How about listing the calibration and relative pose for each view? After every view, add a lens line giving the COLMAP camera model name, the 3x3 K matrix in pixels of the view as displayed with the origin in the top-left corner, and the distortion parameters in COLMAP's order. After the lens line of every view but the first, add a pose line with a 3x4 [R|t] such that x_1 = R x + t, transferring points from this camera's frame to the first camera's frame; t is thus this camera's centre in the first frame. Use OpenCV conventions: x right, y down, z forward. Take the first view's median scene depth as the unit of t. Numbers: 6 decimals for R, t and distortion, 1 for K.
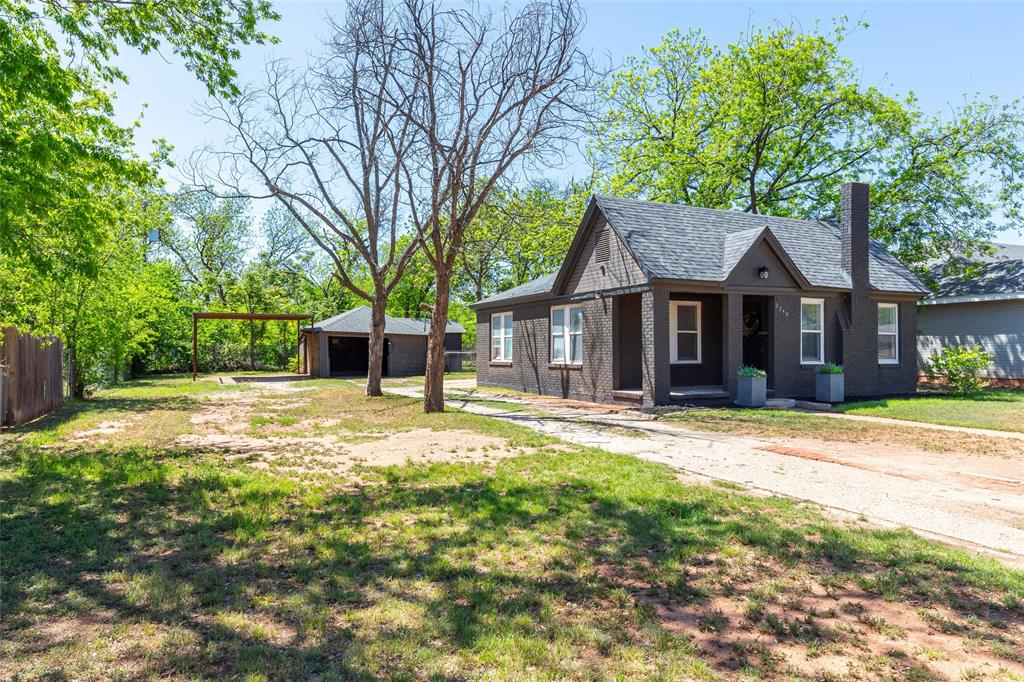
lens RADIAL K [[686.6, 0, 512.0], [0, 686.6, 341.0], [0, 0, 1]] dist [-0.001157, 0.001226]
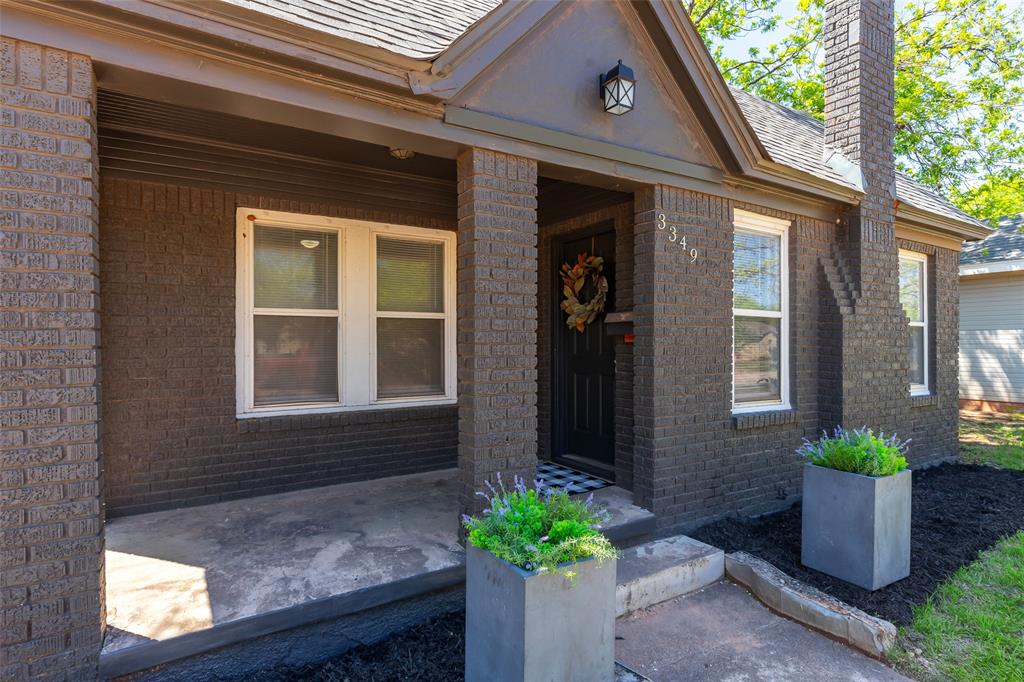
lens RADIAL K [[563.4, 0, 512.0], [0, 563.4, 341.0], [0, 0, 1]] dist [-0.000470, 0.000350]
pose [[0.991734, 0.000107, 0.128308, 0.276363], [-0.000779, 0.999986, 0.005190, -0.001862], [-0.128306, -0.005247, 0.991721, 0.729993]]
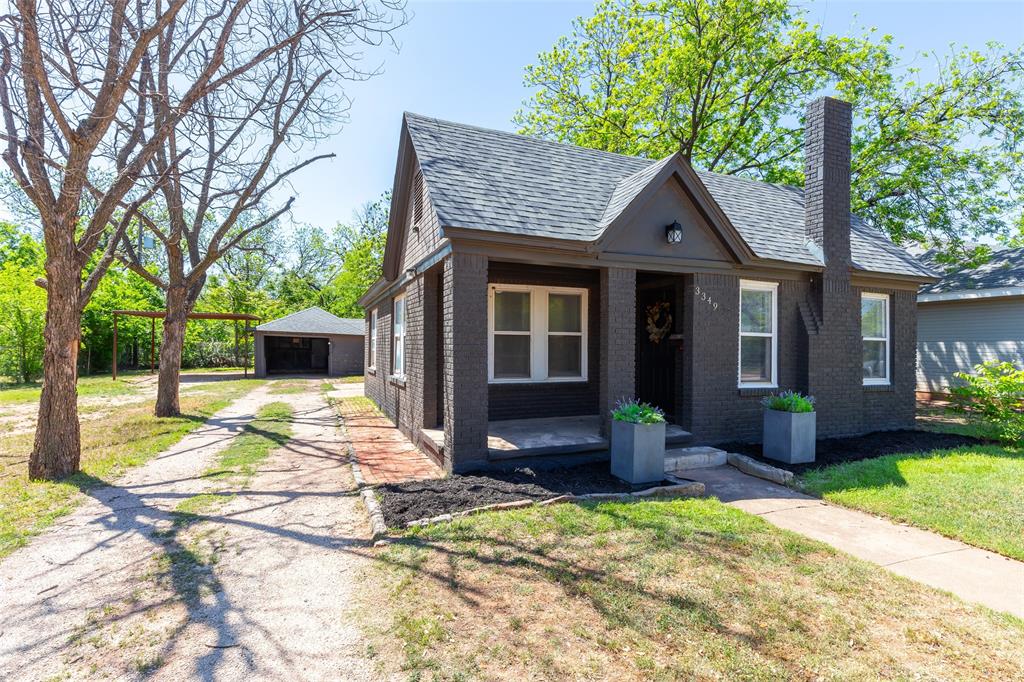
lens RADIAL K [[503.1, 0, 512.0], [0, 503.1, 341.0], [0, 0, 1]] dist [0.000504, -0.000862]
pose [[0.999073, 0.009147, -0.042077, 0.231119], [-0.009097, 0.999958, 0.001371, -0.006771], [0.042088, -0.000987, 0.999113, 0.529074]]
